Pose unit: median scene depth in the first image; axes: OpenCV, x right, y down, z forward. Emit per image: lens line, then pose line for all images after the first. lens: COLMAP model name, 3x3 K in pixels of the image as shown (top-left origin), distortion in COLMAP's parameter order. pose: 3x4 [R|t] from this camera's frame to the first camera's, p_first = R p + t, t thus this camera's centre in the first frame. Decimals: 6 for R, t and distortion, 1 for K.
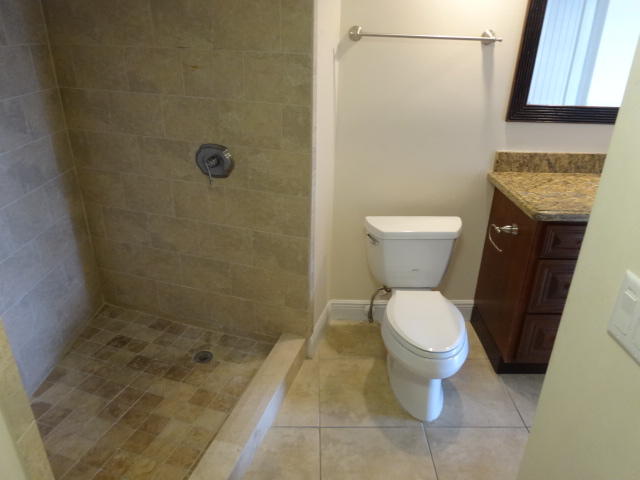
lens RADIAL K [[468.8, 0, 320.0], [0, 468.8, 240.0], [0, 0, 1]] dist [-0.008810, -0.002192]
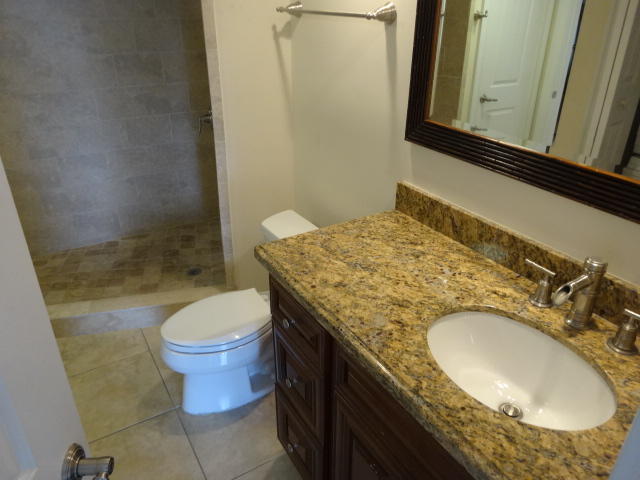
lens RADIAL K [[468.8, 0, 320.0], [0, 468.8, 240.0], [0, 0, 1]] dist [-0.008810, -0.002192]
pose [[0.510678, 0.372630, -0.774826, 0.912088], [-0.355249, 0.912124, 0.204520, -0.216033], [0.782948, 0.170812, 0.598178, 0.523608]]
